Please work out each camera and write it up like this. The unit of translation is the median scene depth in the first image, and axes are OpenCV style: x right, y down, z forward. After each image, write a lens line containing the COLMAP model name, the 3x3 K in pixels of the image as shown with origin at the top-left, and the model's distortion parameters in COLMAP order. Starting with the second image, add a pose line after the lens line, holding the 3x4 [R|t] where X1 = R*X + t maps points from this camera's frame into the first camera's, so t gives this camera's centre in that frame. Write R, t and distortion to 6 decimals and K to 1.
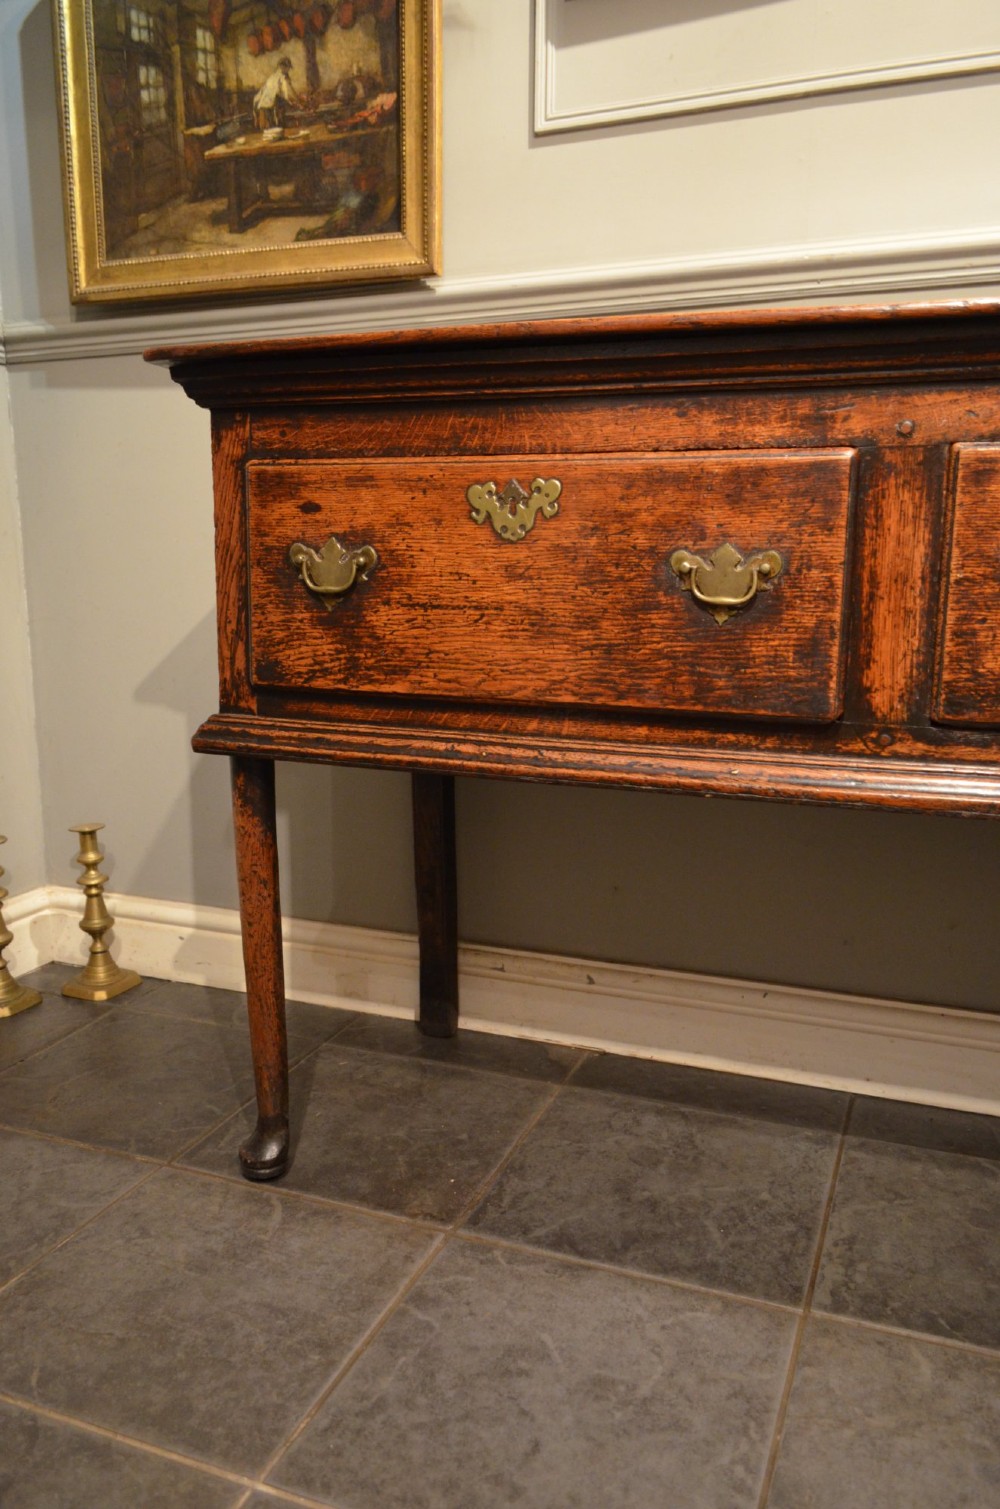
lens RADIAL K [[1163.7, 0, 497.6], [0, 1163.7, 769.7], [0, 0, 1]] dist [-0.015136, 0.008357]
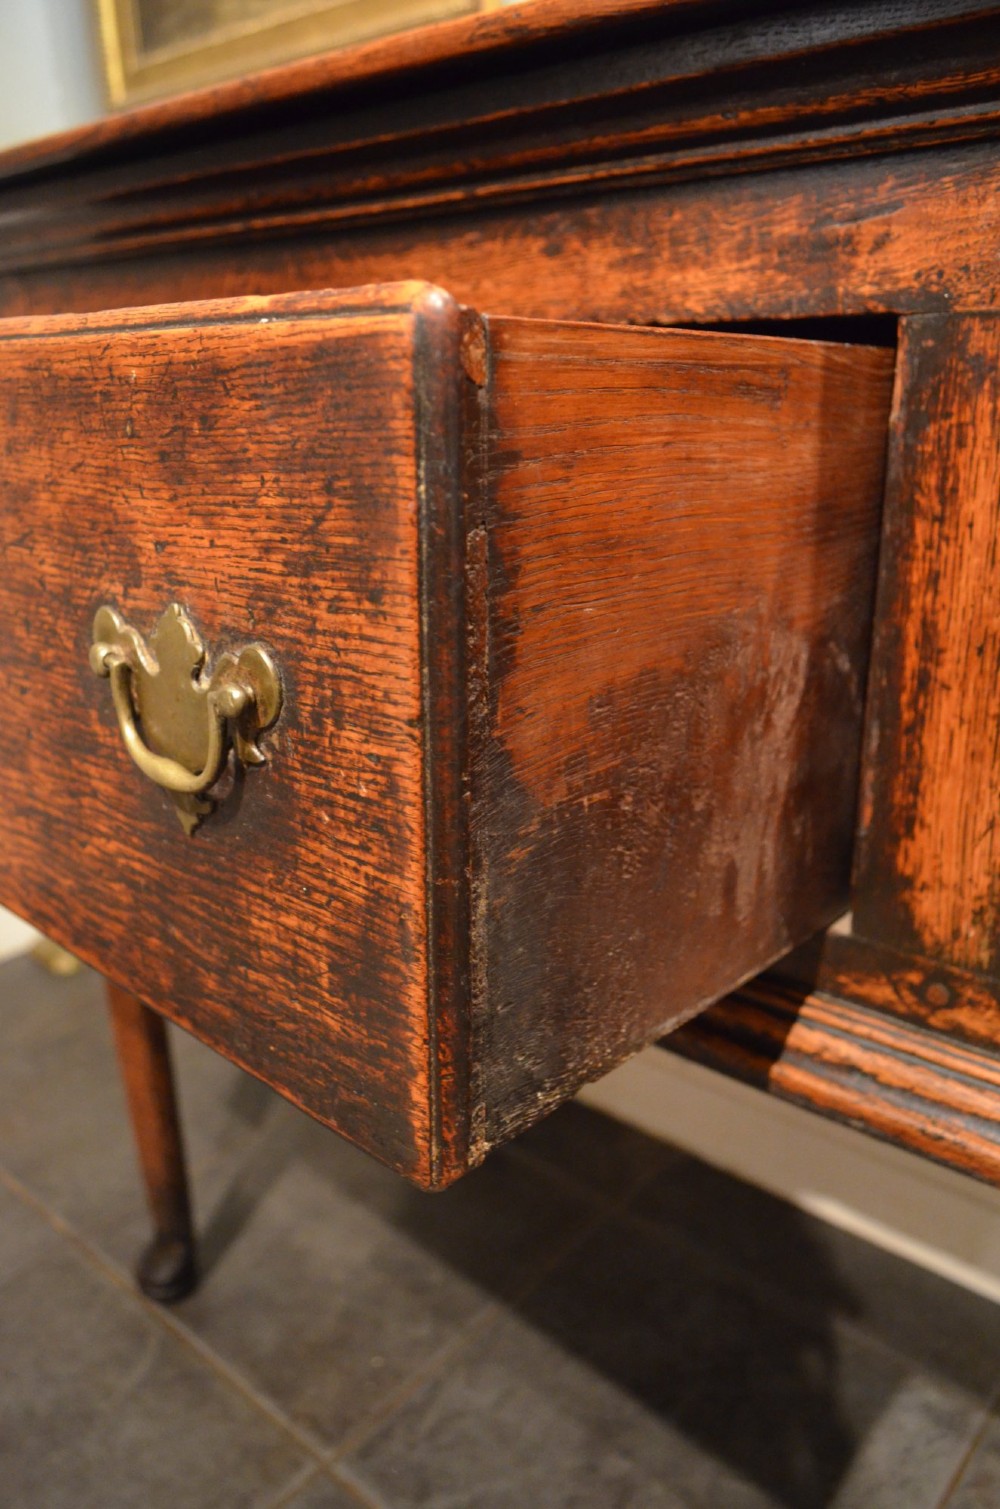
lens RADIAL K [[1135.5, 0, 492.2], [0, 1135.5, 768.9], [0, 0, 1]] dist [-0.012102, 0.002460]
pose [[0.940621, 0.088855, -0.327622, 0.268385], [-0.038628, 0.986882, 0.156753, -0.151230], [0.337253, -0.134790, 0.931715, 0.478085]]
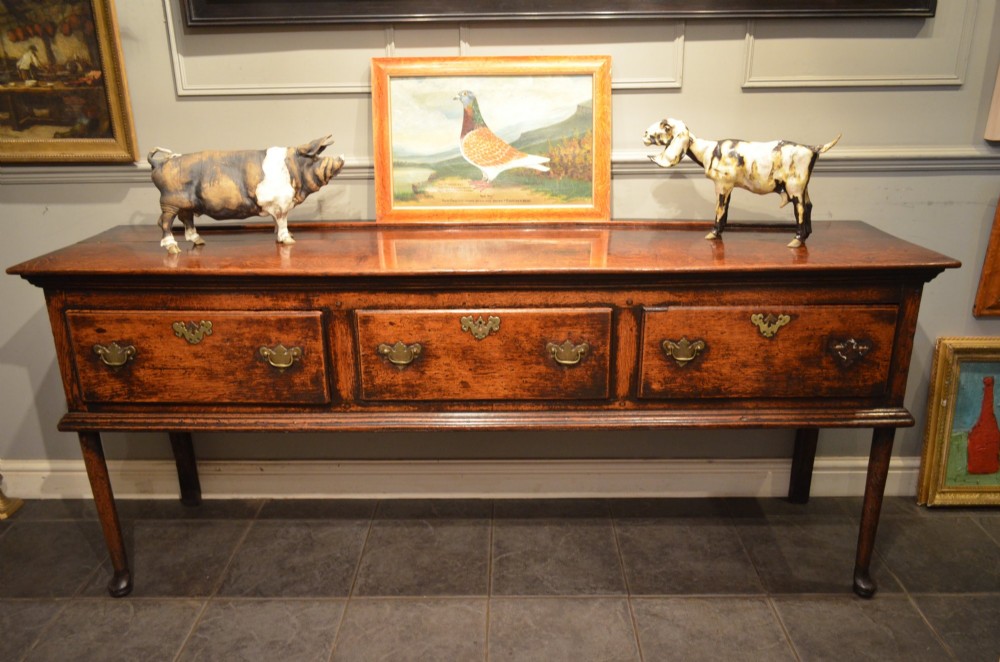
lens RADIAL K [[771.1, 0, 506.4], [0, 771.1, 337.6], [0, 0, 1]] dist [-0.015136, 0.008357]
pose [[0.930846, -0.133197, 0.340270, 0.070647], [0.077275, 0.981892, 0.172965, -0.419173], [-0.357147, -0.134709, 0.924283, -0.724522]]
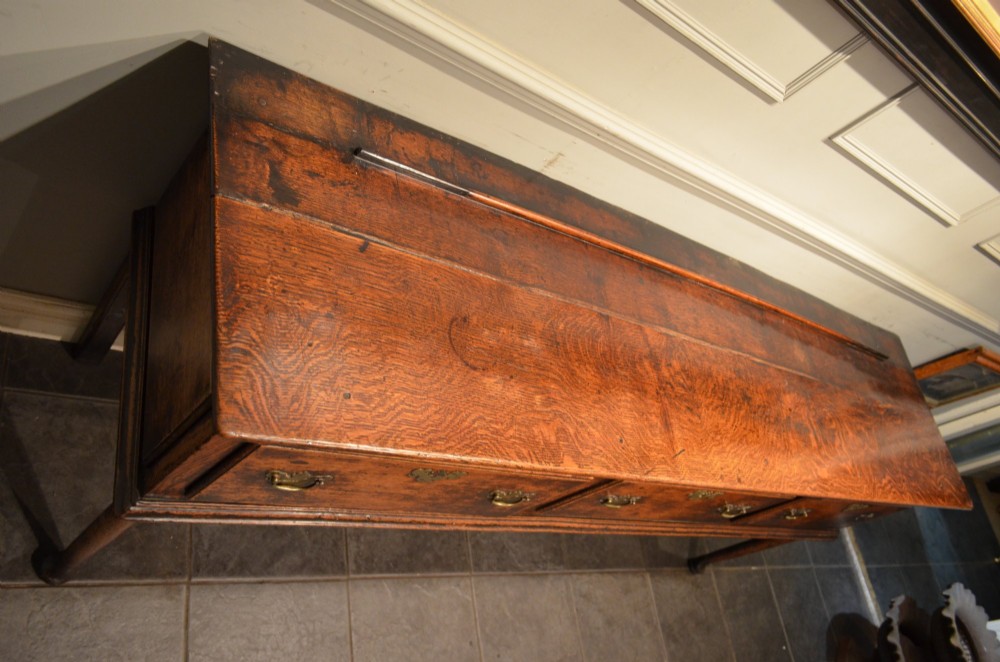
lens RADIAL K [[771.1, 0, 506.4], [0, 771.1, 337.6], [0, 0, 1]] dist [-0.015136, 0.008357]
pose [[0.640986, -0.159675, 0.750760, -0.637696], [-0.559295, 0.572714, 0.599323, -0.951915], [-0.525668, -0.804054, 0.277796, 0.759084]]
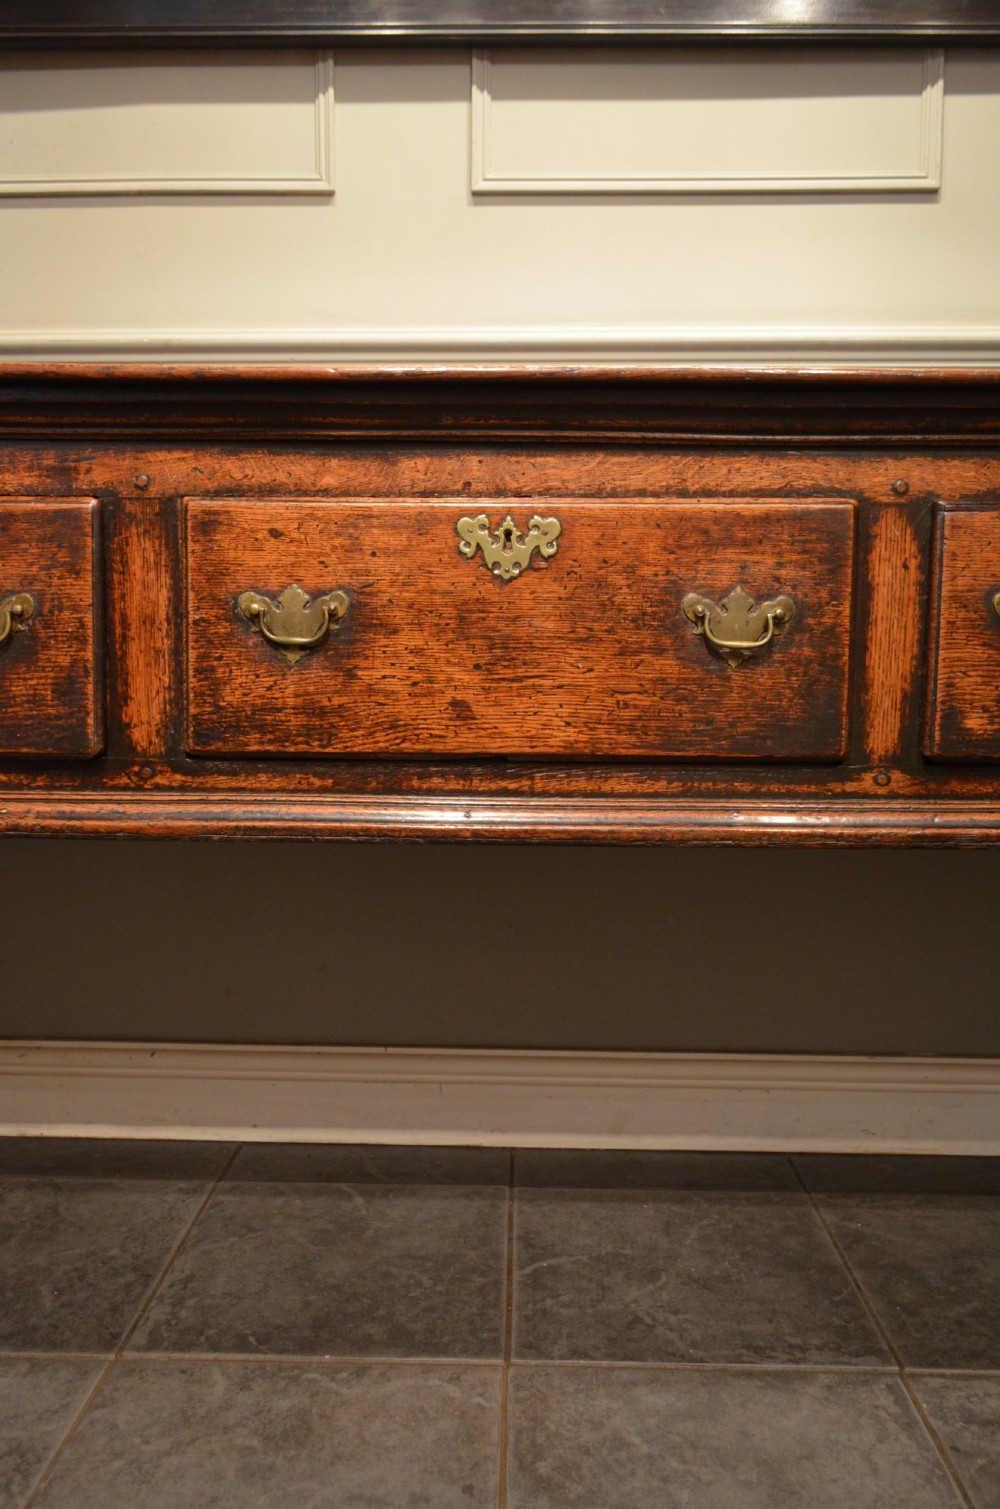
lens RADIAL K [[1163.7, 0, 497.6], [0, 1163.7, 769.7], [0, 0, 1]] dist [-0.015136, 0.008357]
pose [[0.937270, -0.025221, 0.347692, 0.232022], [0.055775, 0.995380, -0.078148, 0.062362], [-0.344115, 0.092638, 0.934346, -0.081187]]
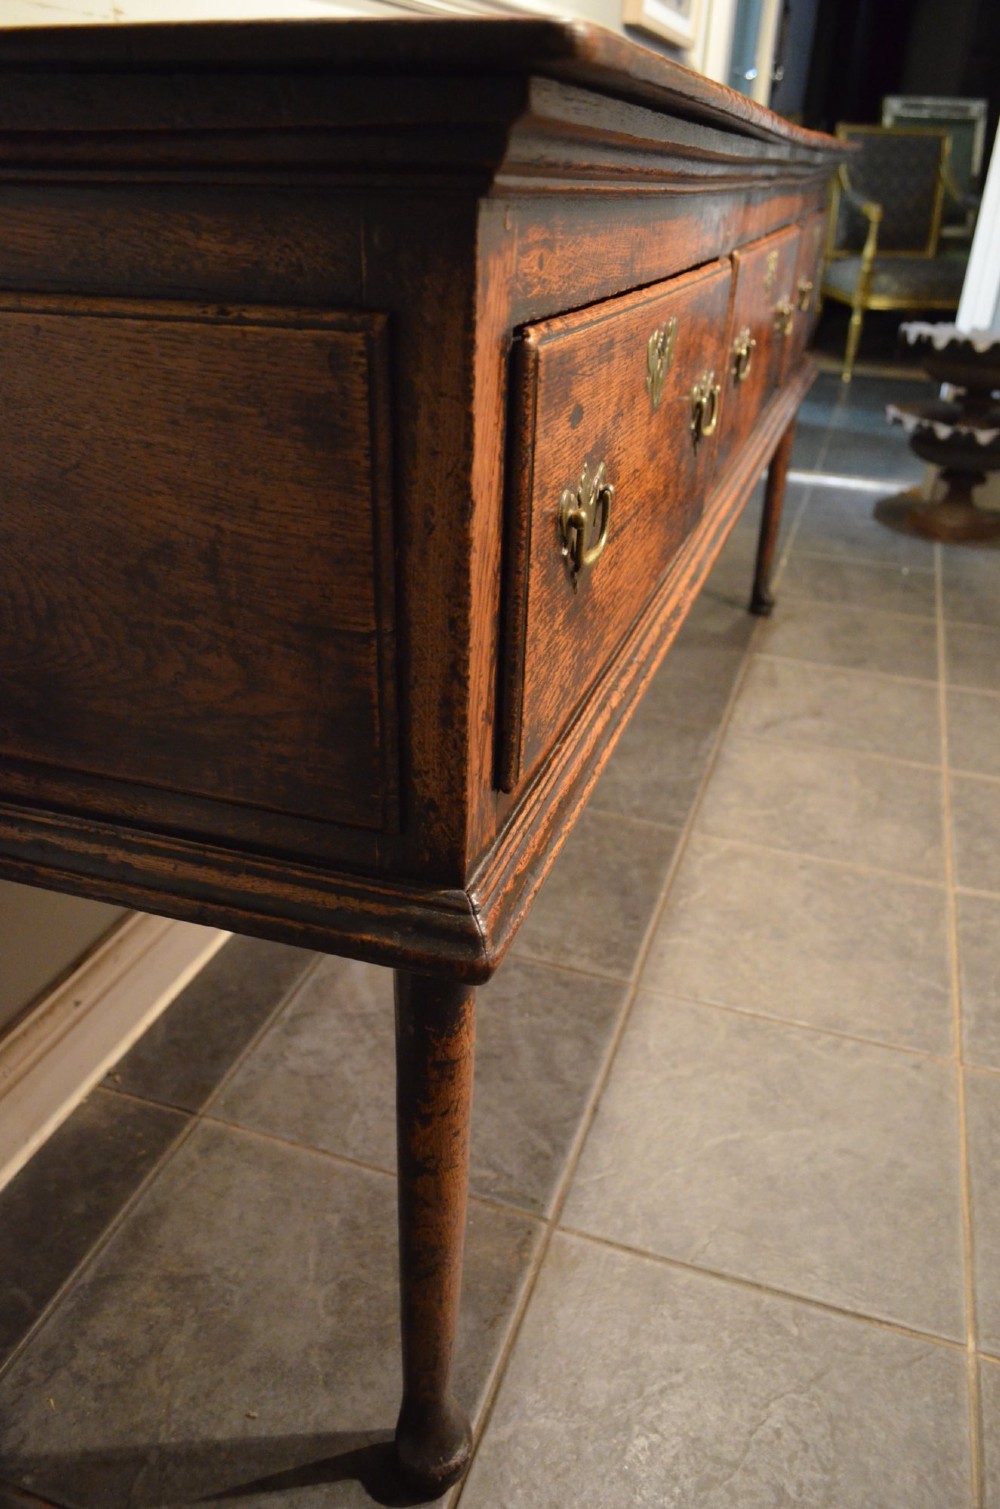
lens RADIAL K [[1155.7, 0, 500.1], [0, 1155.7, 767.2], [0, 0, 1]] dist [-0.013513, 0.002178]
pose [[-0.059551, -0.476578, 0.877113, -0.685842], [0.140951, 0.865854, 0.480031, -0.343593], [-0.988224, 0.152216, 0.015612, 1.056404]]
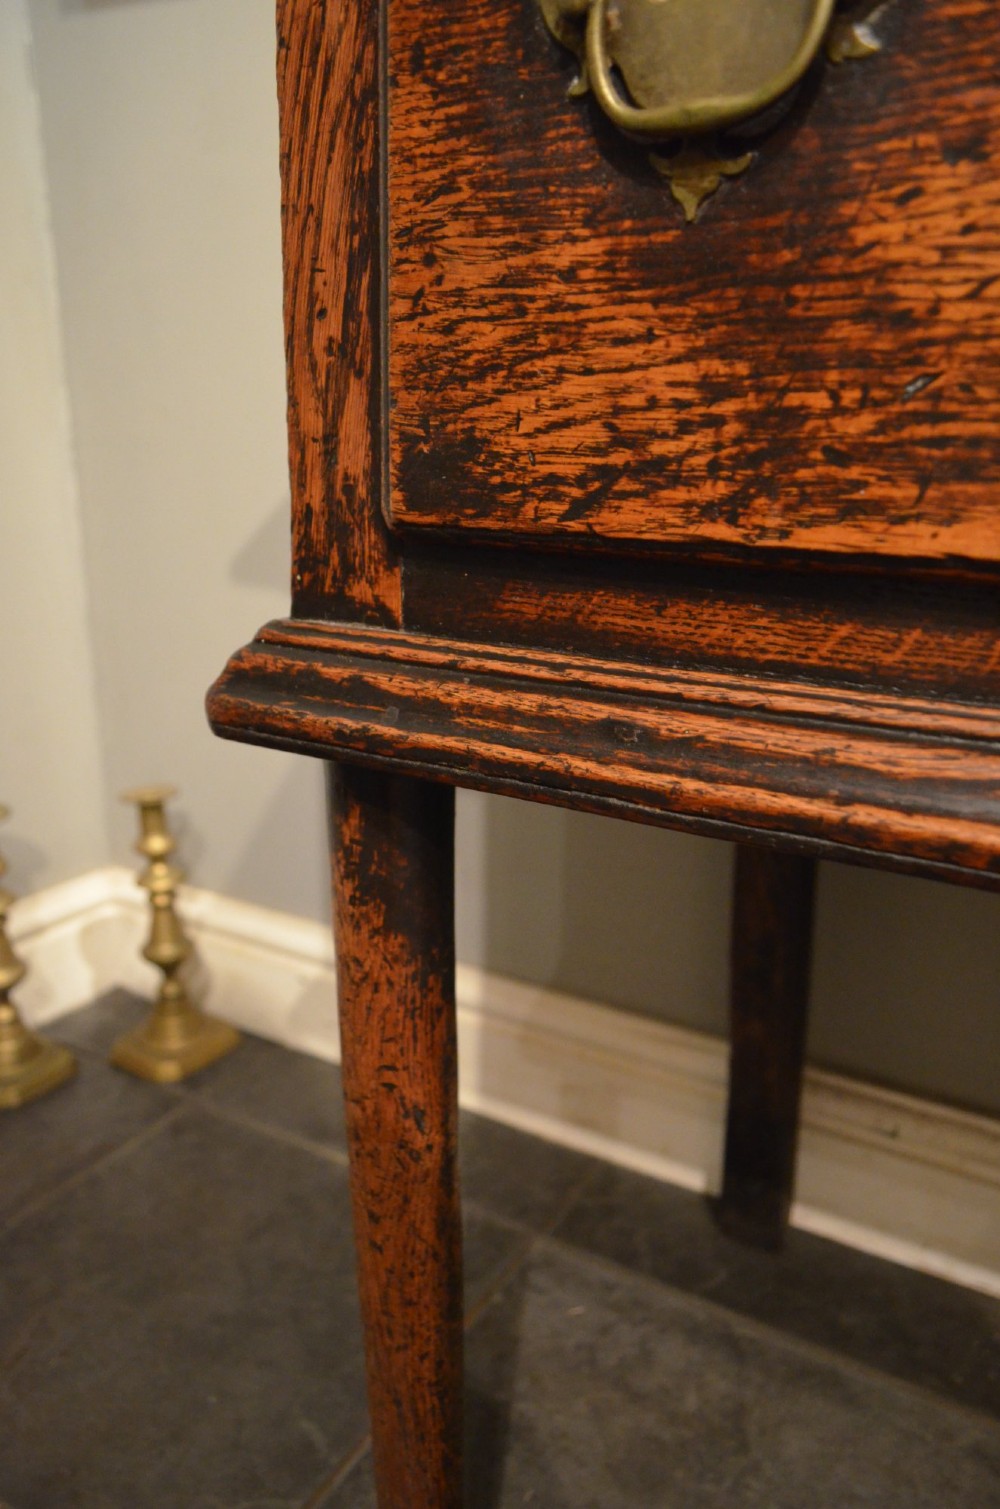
lens RADIAL K [[1135.5, 0, 492.2], [0, 1135.5, 768.9], [0, 0, 1]] dist [-0.012102, 0.002460]
pose [[0.984815, 0.051596, -0.165763, -0.142213], [-0.035550, 0.994516, 0.098353, -0.043422], [0.169929, -0.090966, 0.981249, 0.759888]]
